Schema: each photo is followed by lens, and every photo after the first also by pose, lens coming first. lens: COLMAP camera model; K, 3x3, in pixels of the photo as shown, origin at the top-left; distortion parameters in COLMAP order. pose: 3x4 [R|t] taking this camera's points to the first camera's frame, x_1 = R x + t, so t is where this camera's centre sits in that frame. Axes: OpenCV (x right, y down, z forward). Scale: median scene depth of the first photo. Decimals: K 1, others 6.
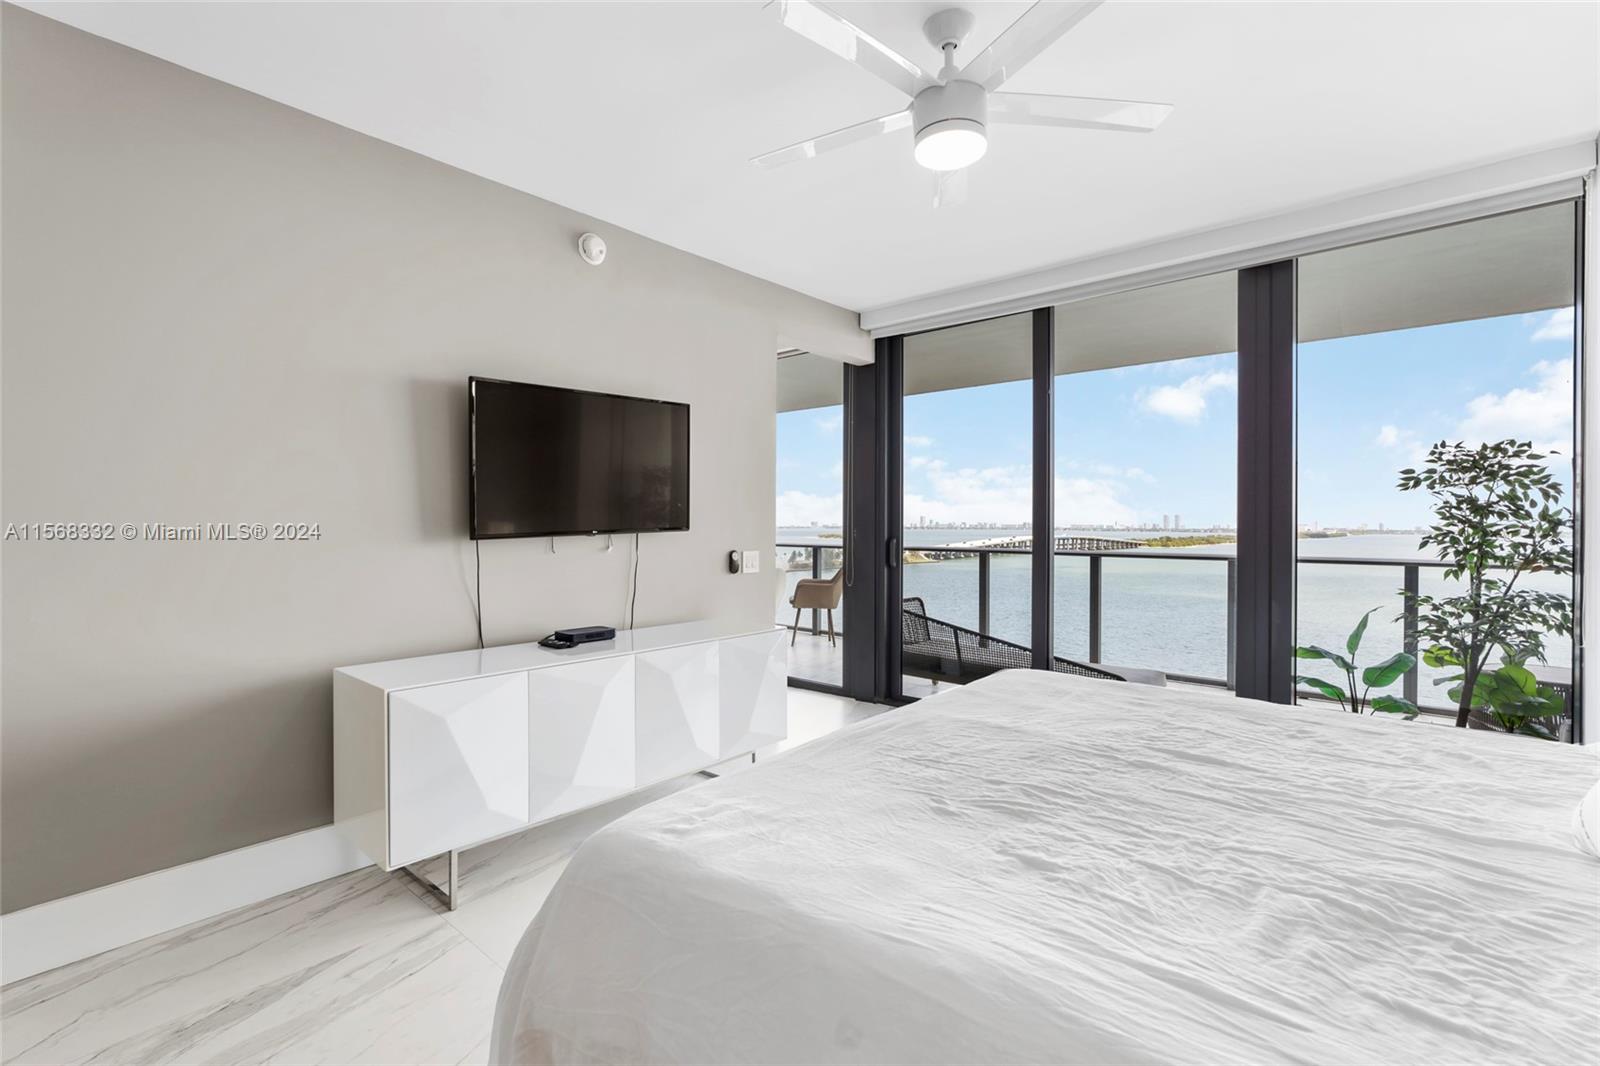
lens RADIAL K [[728.8, 0, 802.9], [0, 728.8, 527.8], [0, 0, 1]] dist [-0.012259, 0.009953]
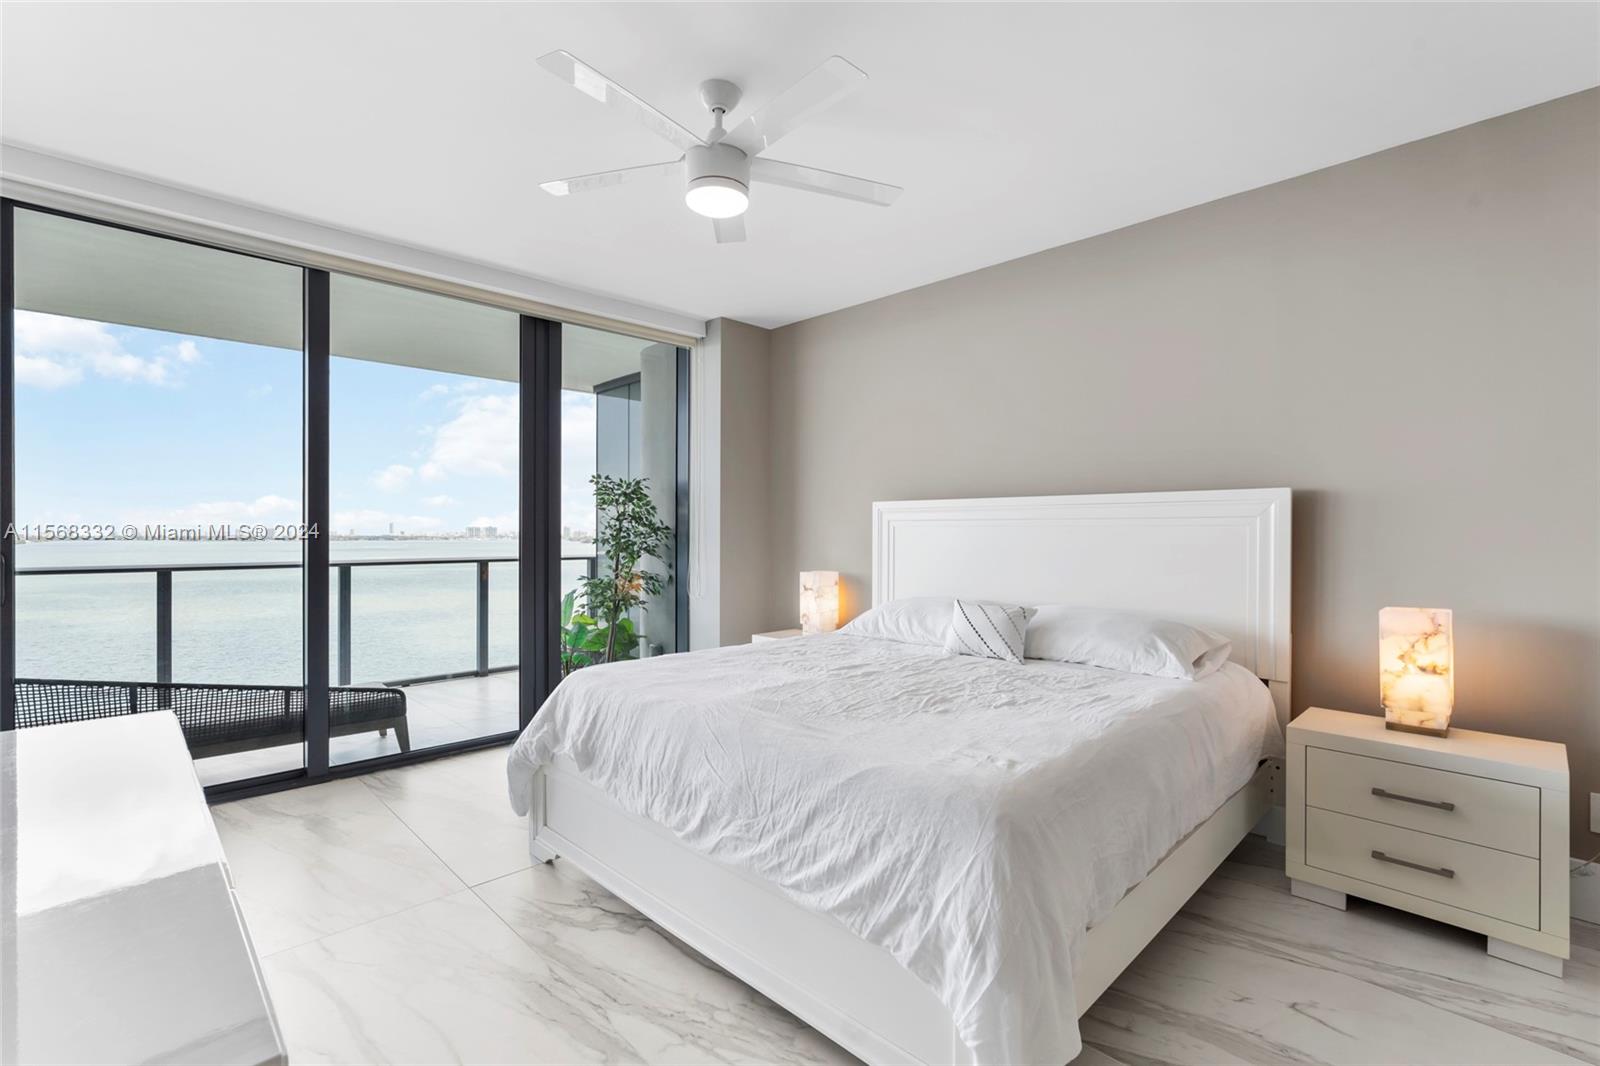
lens RADIAL K [[728.8, 0, 802.9], [0, 728.8, 527.8], [0, 0, 1]] dist [-0.012259, 0.009953]
pose [[0.066241, 0.003267, 0.997798, -0.582543], [0.002587, 0.999991, -0.003446, -0.002910], [-0.997800, 0.002810, 0.066232, 0.494551]]
